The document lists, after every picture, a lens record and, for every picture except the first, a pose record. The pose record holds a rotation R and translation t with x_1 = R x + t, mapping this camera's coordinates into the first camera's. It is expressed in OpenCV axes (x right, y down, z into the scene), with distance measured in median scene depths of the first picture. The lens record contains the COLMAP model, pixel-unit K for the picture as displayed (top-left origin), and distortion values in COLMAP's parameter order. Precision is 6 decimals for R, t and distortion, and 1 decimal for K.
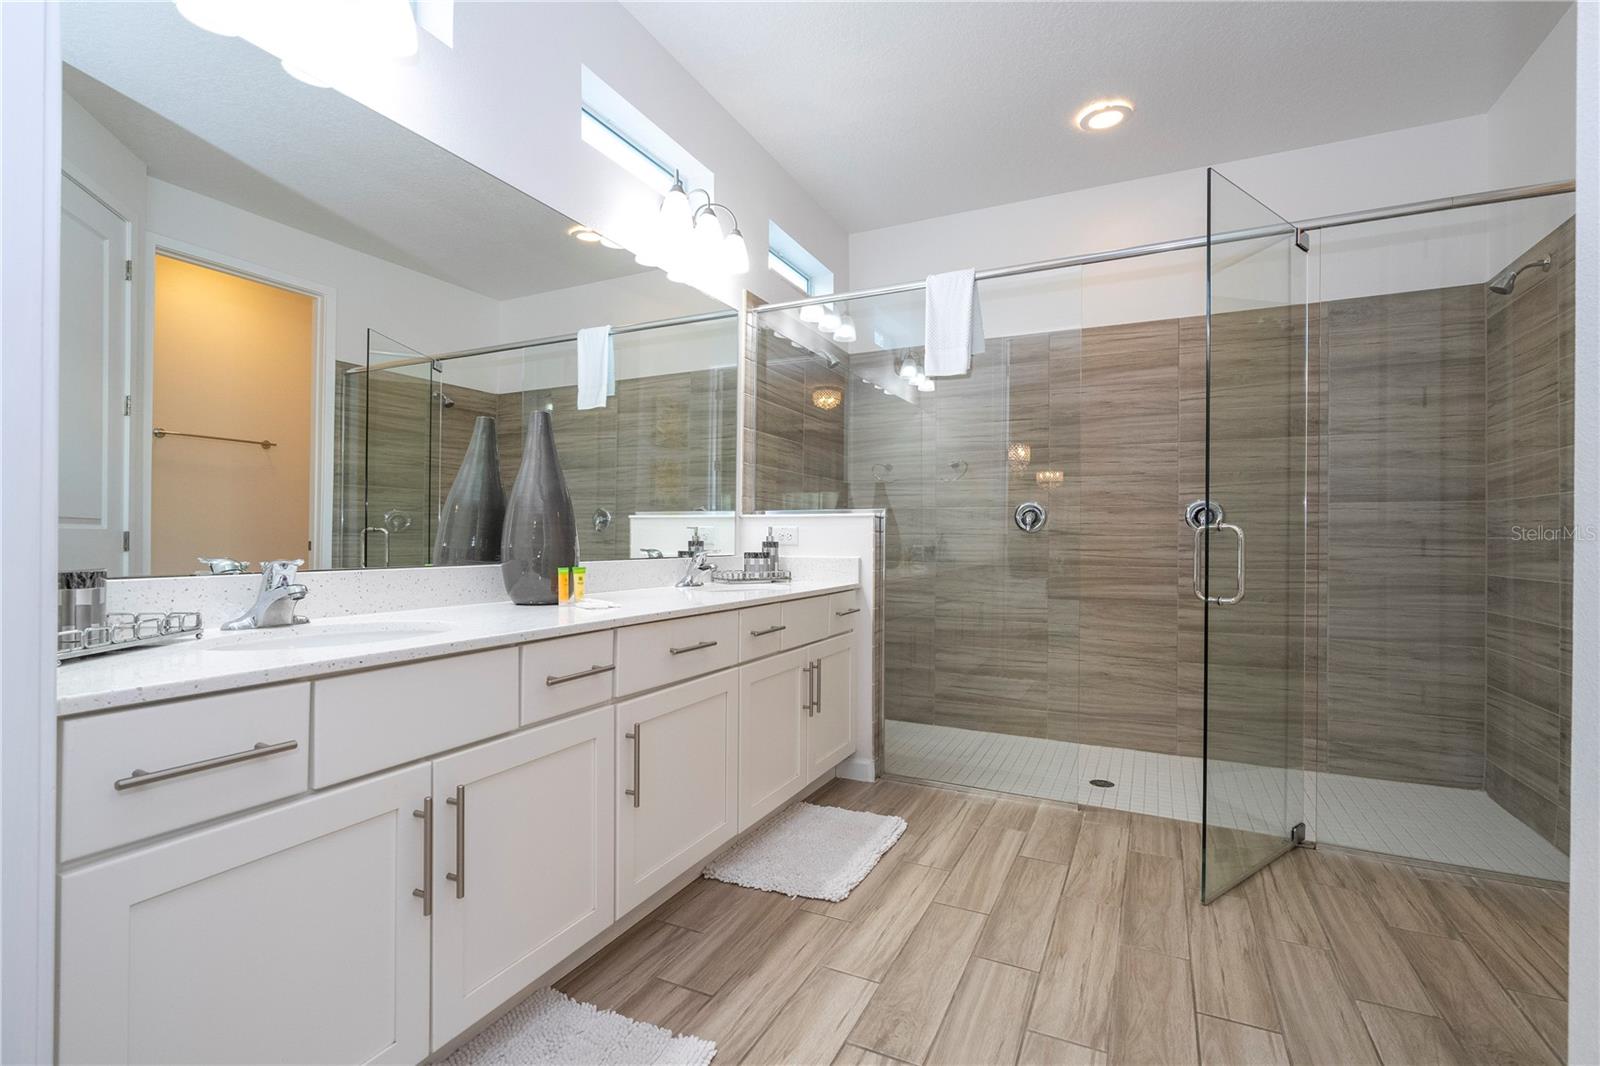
lens RADIAL K [[716.6, 0, 800.0], [0, 716.6, 533.0], [0, 0, 1]] dist [-0.010032, 0.000688]
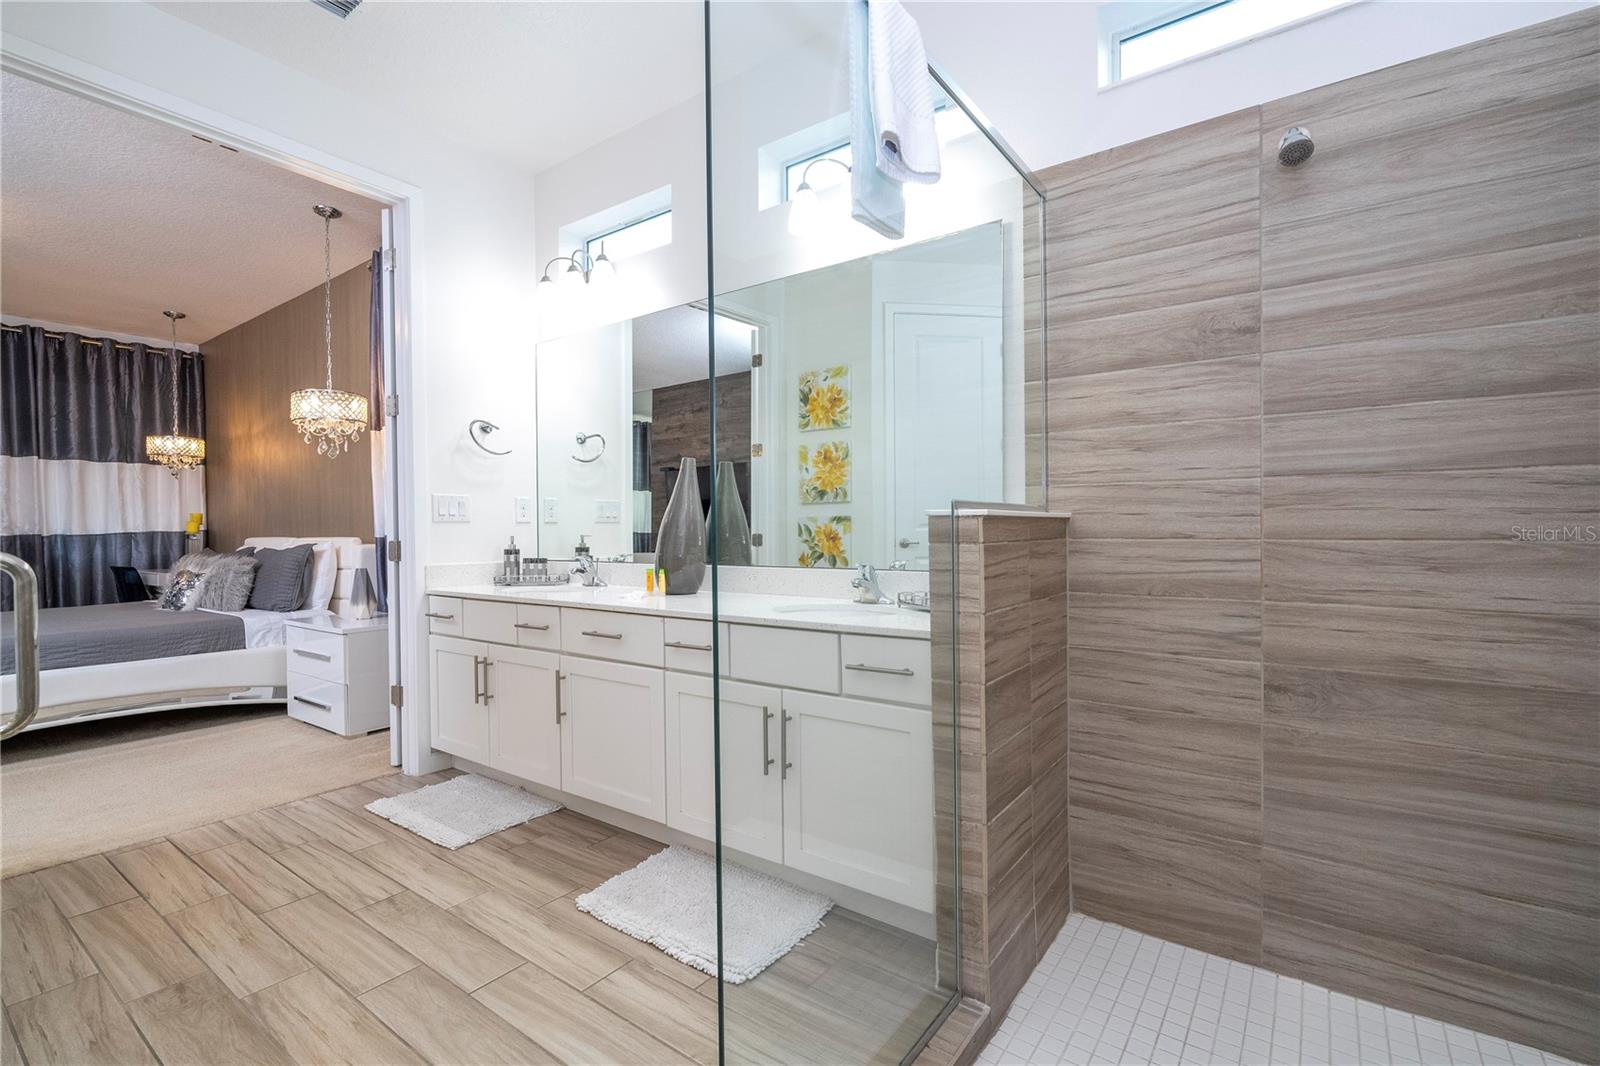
lens RADIAL K [[716.6, 0, 800.0], [0, 716.6, 533.0], [0, 0, 1]] dist [-0.010032, 0.000688]
pose [[-0.166060, 0.000168, -0.986116, 1.170534], [0.012688, 0.999918, -0.001967, -0.010988], [0.986034, -0.012838, -0.166048, 1.734168]]
